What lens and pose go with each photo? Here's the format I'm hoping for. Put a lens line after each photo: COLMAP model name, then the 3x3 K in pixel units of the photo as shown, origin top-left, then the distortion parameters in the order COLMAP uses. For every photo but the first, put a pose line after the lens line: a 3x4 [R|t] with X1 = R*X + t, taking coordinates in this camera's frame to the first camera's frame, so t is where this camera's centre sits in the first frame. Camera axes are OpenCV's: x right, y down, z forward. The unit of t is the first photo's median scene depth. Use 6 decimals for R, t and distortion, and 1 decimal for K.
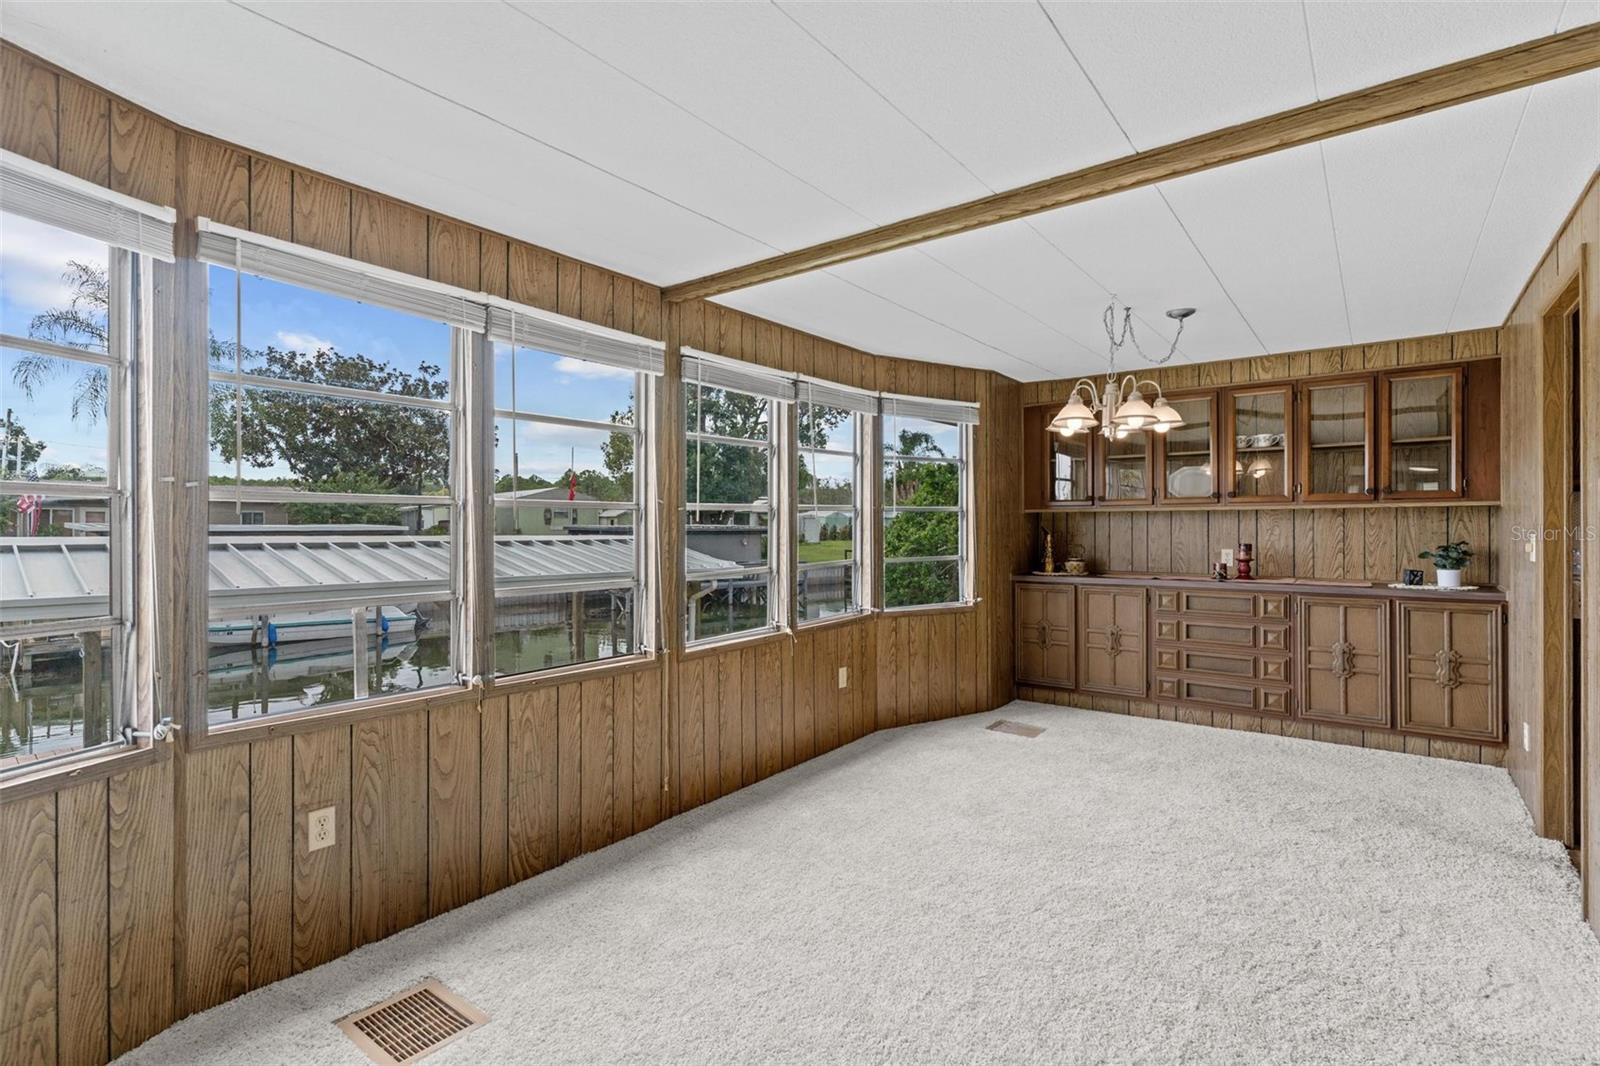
lens RADIAL K [[766.0, 0, 797.0], [0, 766.0, 528.7], [0, 0, 1]] dist [0.000823, -0.000066]
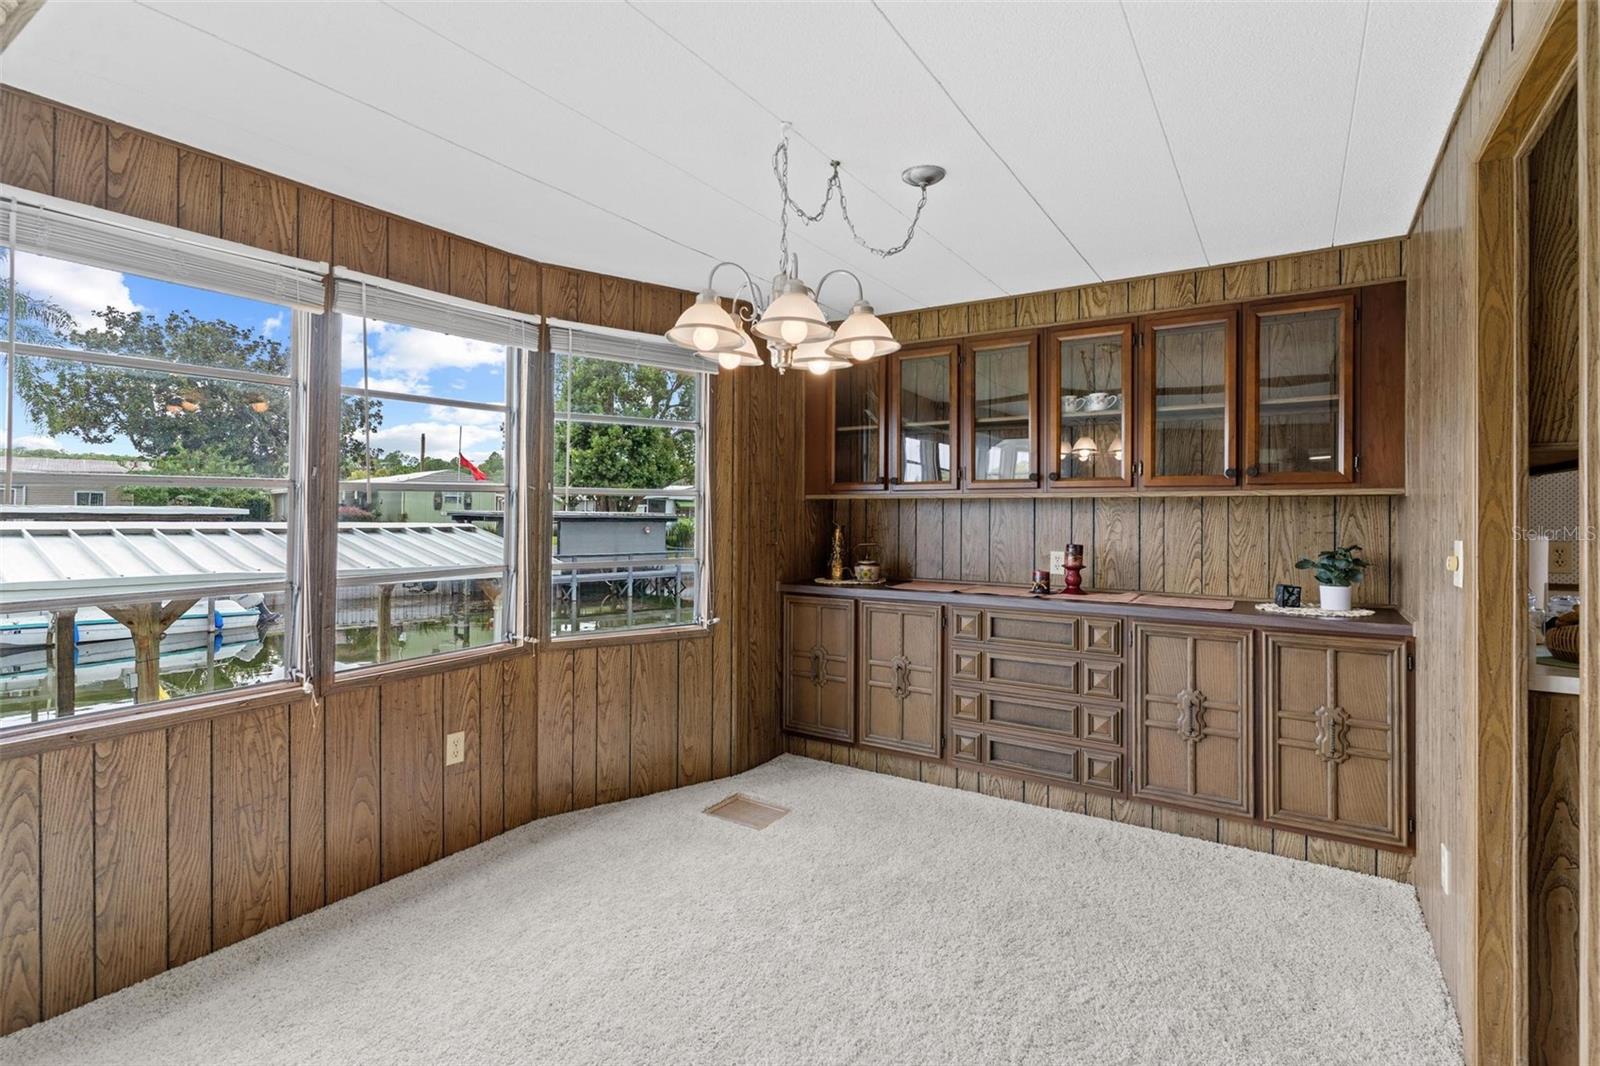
lens RADIAL K [[767.1, 0, 797.6], [0, 767.1, 510.3], [0, 0, 1]] dist [0.000444, 0.000283]
pose [[0.996918, 0.010447, 0.077752, 0.282290], [-0.009784, 0.999912, -0.008909, -0.004227], [-0.077838, 0.008121, 0.996933, 0.312847]]
